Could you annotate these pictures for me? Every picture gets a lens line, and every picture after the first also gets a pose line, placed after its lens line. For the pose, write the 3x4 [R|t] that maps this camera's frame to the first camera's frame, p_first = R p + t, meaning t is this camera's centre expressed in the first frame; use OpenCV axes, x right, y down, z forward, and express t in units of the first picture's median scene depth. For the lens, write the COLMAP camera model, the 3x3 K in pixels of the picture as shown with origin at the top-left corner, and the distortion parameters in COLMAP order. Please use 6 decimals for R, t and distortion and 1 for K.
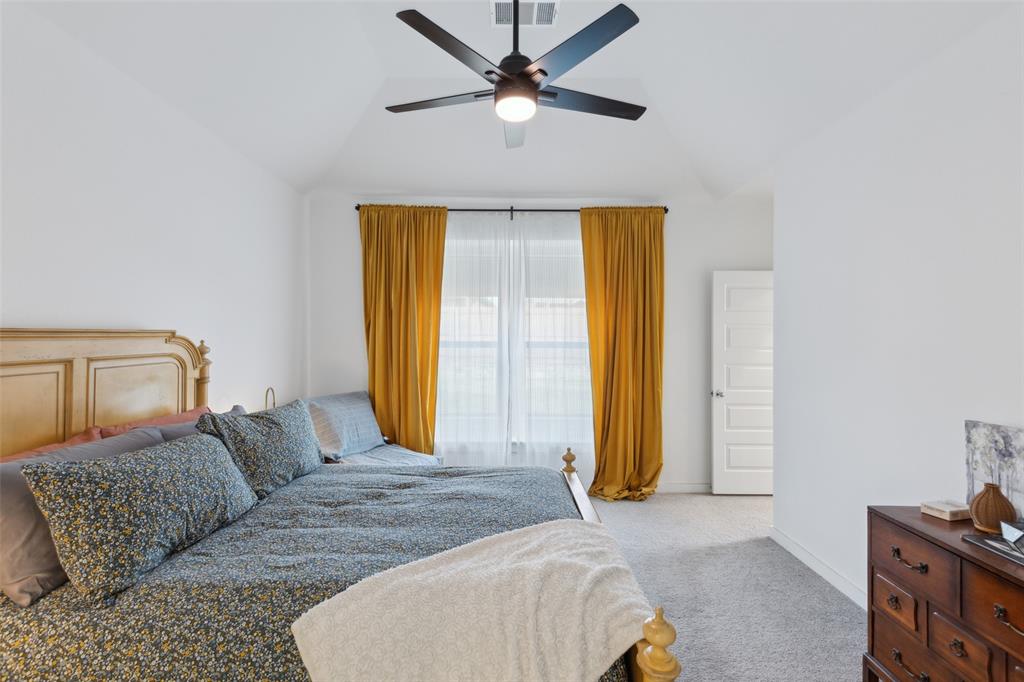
lens RADIAL K [[483.5, 0, 510.2], [0, 483.5, 334.4], [0, 0, 1]] dist [0.004891, -0.000065]
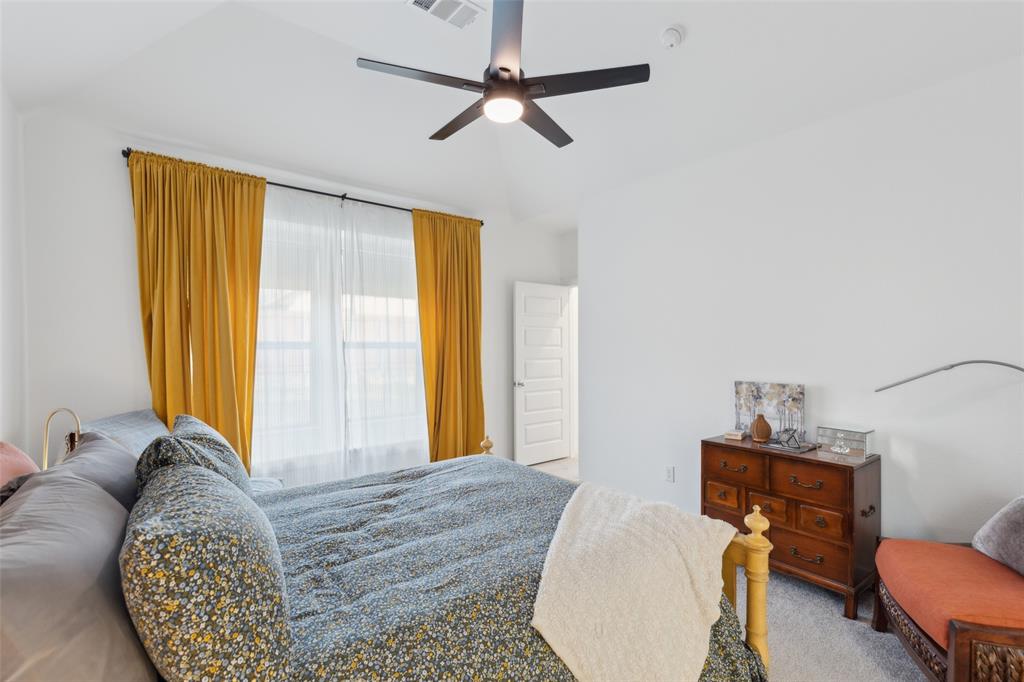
lens RADIAL K [[476.2, 0, 514.5], [0, 476.2, 344.6], [0, 0, 1]] dist [0.002374, -0.000197]
pose [[0.771188, -0.005841, 0.636580, -0.339199], [0.002991, 0.999980, 0.005553, 0.018582], [-0.636600, -0.002379, 0.771191, 0.101590]]
